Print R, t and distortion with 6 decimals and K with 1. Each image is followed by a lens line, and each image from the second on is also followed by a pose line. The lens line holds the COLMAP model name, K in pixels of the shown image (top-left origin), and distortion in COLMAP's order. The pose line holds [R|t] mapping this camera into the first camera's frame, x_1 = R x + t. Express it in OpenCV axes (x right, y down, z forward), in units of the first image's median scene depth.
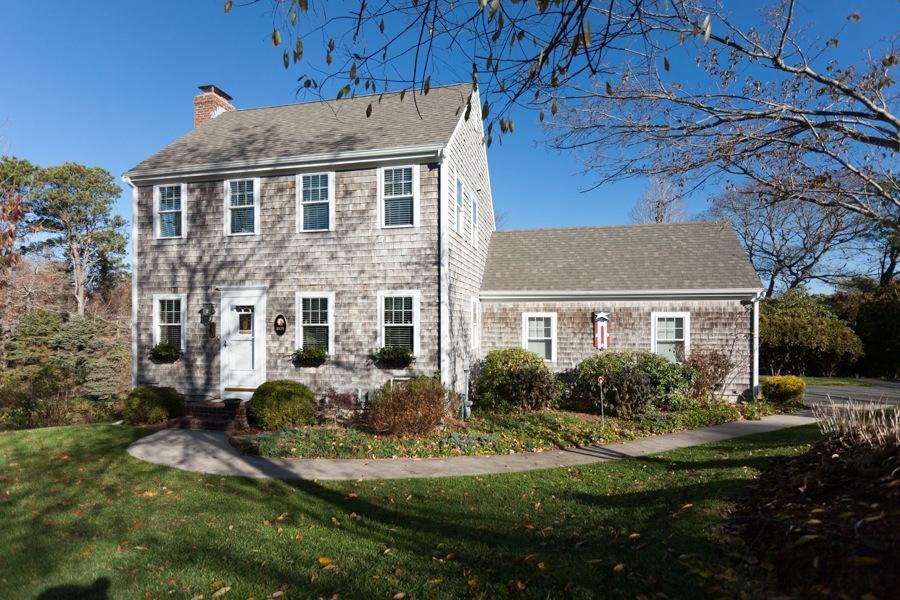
lens RADIAL K [[459.8, 0, 448.2], [0, 459.8, 304.4], [0, 0, 1]] dist [0.000729, -0.000044]
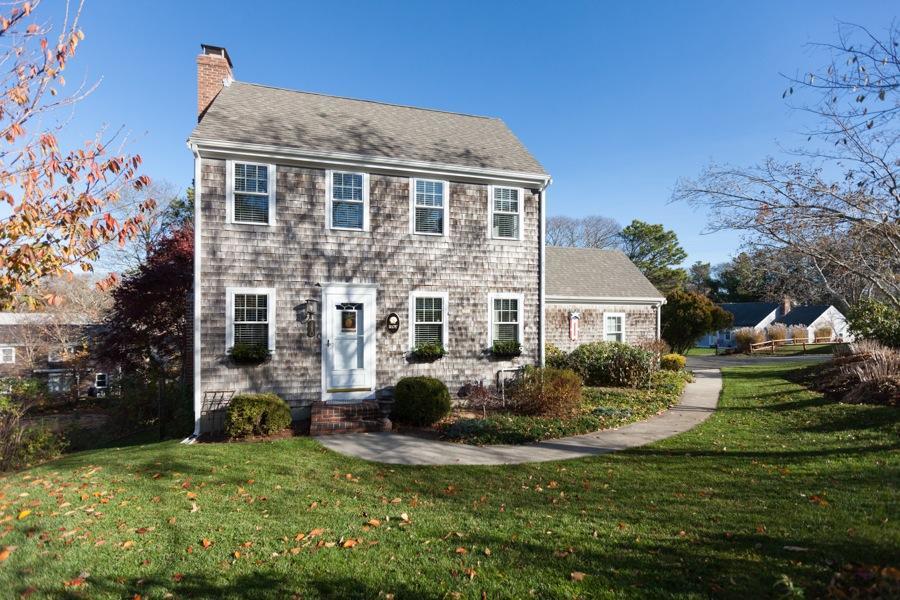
lens RADIAL K [[399.5, 0, 448.7], [0, 399.5, 305.4], [0, 0, 1]] dist [0.002891, 0.000289]
pose [[0.882241, 0.017090, 0.470487, -0.642870], [-0.019314, 0.999813, -0.000099, 0.003122], [-0.470401, -0.009000, 0.882407, 0.156220]]
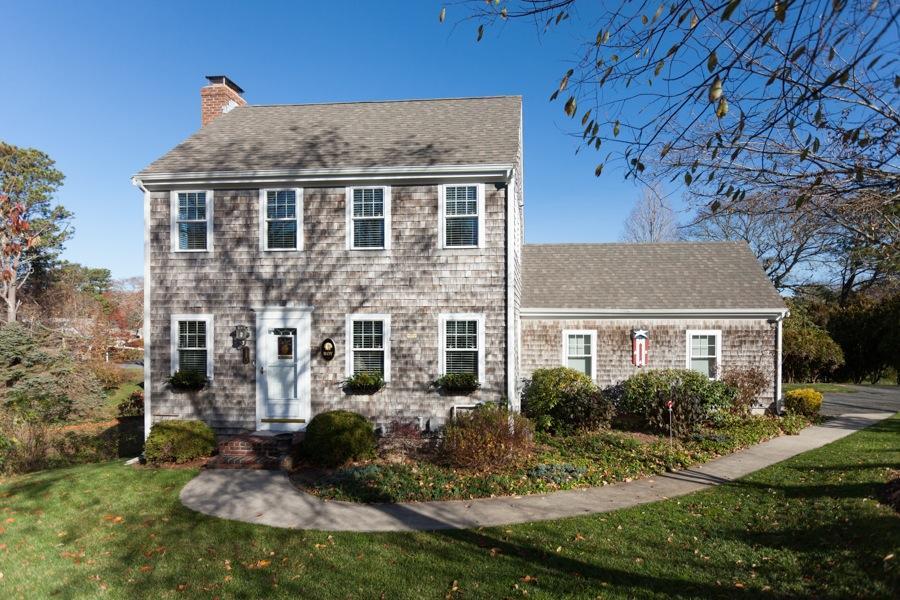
lens RADIAL K [[468.5, 0, 493.3], [0, 468.5, 308.7], [0, 0, 1]] dist [0.000446, -0.000071]
pose [[0.988622, 0.002331, 0.150405, -0.171436], [-0.003774, 0.999950, 0.009308, -0.045595], [-0.150376, -0.009769, 0.988581, 0.020641]]
